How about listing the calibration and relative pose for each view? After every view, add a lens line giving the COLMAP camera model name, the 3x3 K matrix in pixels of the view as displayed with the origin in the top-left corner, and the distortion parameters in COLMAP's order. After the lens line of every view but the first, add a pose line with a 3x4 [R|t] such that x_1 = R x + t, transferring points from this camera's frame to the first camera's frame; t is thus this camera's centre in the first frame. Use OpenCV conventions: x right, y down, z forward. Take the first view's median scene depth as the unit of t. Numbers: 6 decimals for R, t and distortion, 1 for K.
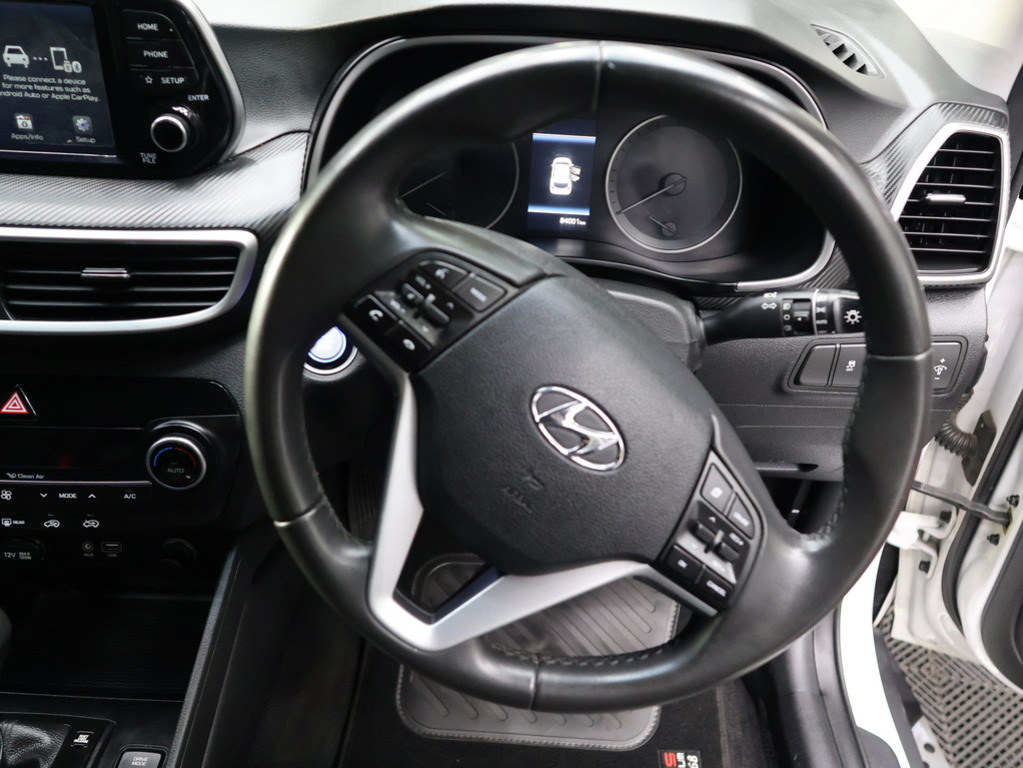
lens RADIAL K [[860.8, 0, 511.4], [0, 860.8, 379.0], [0, 0, 1]] dist [-0.006296, 0.001662]
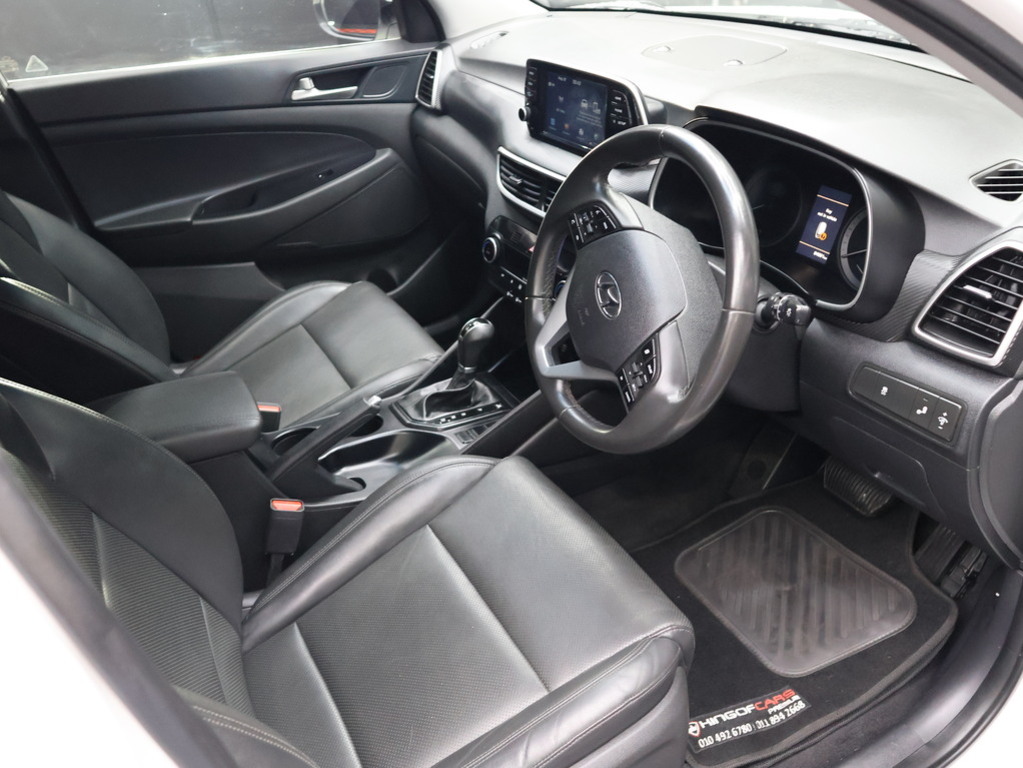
lens RADIAL K [[860.8, 0, 508.3], [0, 860.8, 386.5], [0, 0, 1]] dist [-0.006296, 0.001662]
pose [[0.485365, 0.376805, -0.788948, 1.347012], [-0.429097, 0.888876, 0.160548, 0.018226], [0.761772, 0.260611, 0.593115, -0.317122]]
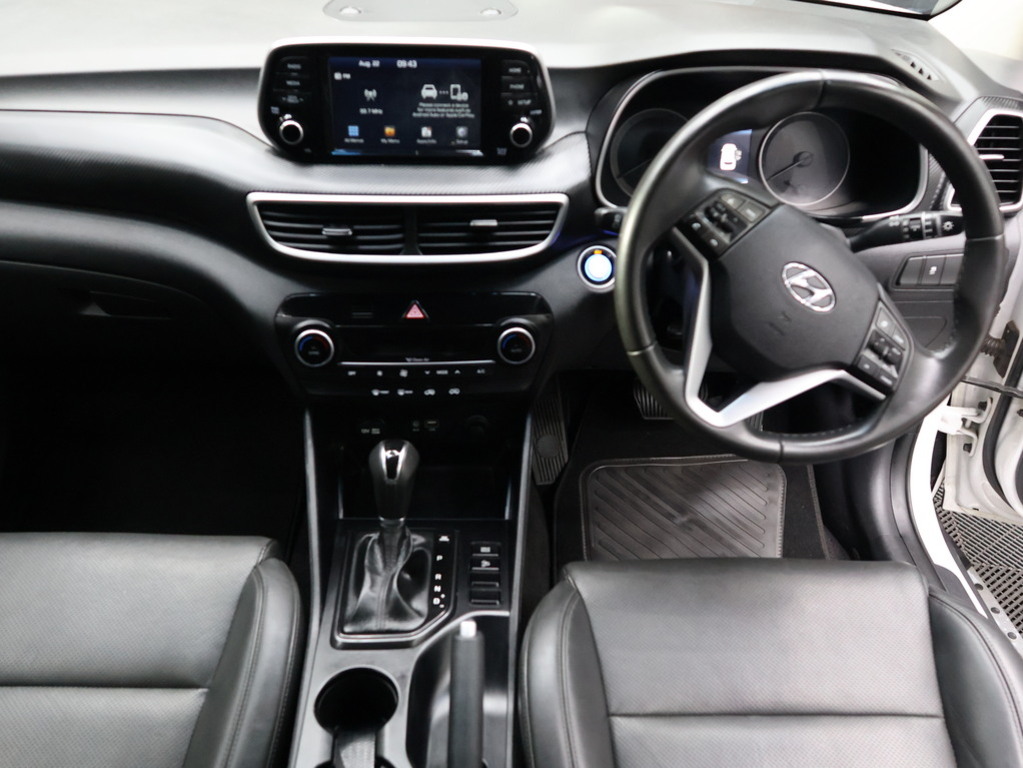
lens RADIAL K [[860.8, 0, 507.1], [0, 860.8, 380.8], [0, 0, 1]] dist [-0.006296, 0.001662]
pose [[0.998757, -0.047782, 0.014187, -0.444443], [0.048040, 0.998675, -0.018472, 0.195255], [-0.013285, 0.019131, 0.999729, -0.580526]]
